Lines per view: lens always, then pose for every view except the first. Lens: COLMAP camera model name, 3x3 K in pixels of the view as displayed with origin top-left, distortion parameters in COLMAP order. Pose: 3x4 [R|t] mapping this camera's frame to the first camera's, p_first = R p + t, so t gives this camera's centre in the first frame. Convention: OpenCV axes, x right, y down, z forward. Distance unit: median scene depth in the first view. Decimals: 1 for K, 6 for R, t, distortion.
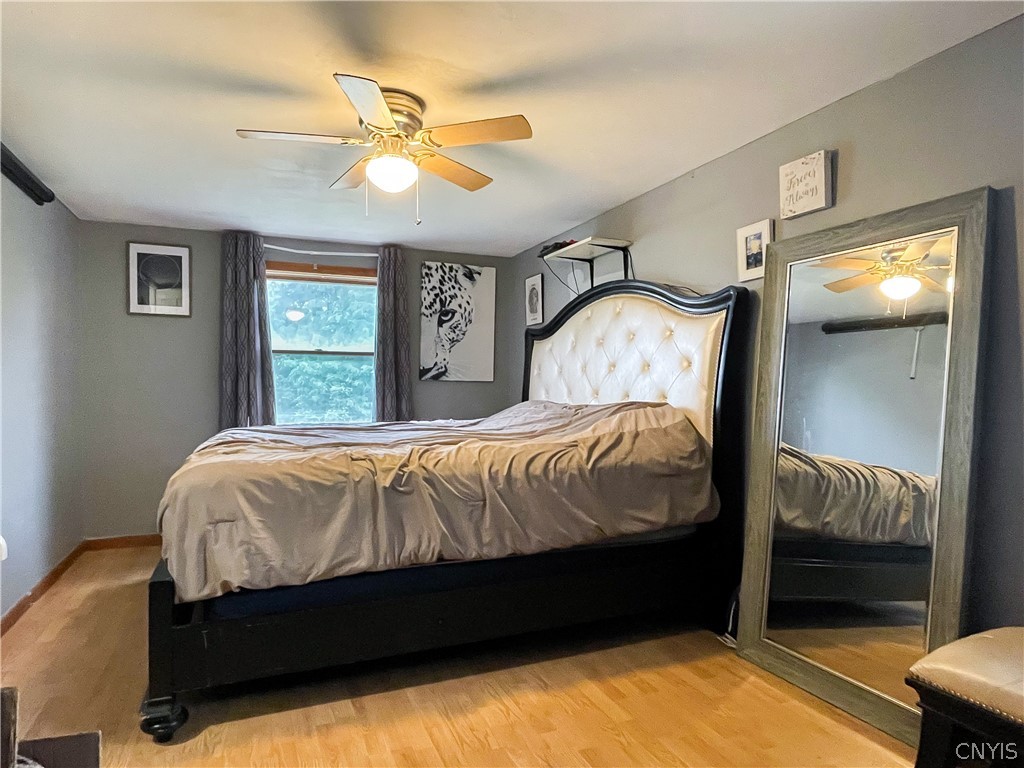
lens RADIAL K [[590.0, 0, 516.7], [0, 590.0, 389.9], [0, 0, 1]] dist [-0.008829, -0.003184]
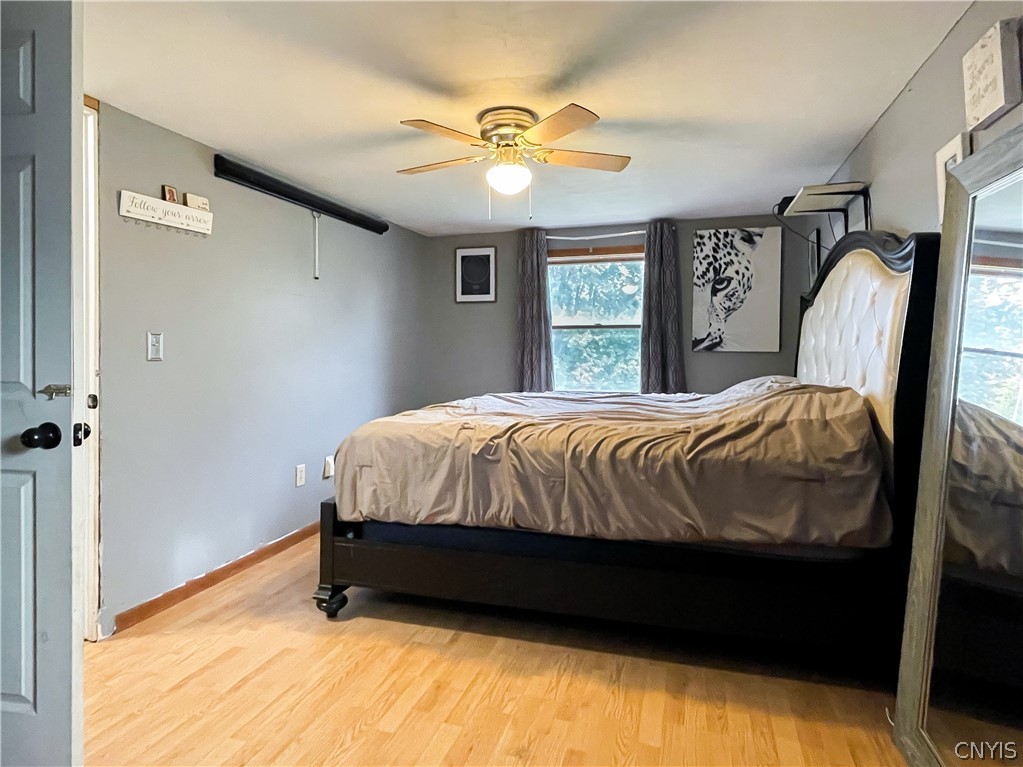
lens RADIAL K [[589.4, 0, 556.4], [0, 589.4, 338.3], [0, 0, 1]] dist [-0.008829, -0.003184]
pose [[0.777110, -0.012391, -0.629242, 0.503781], [-0.001150, 0.999777, -0.021106, -0.030561], [0.629363, 0.017125, 0.776922, 0.159852]]
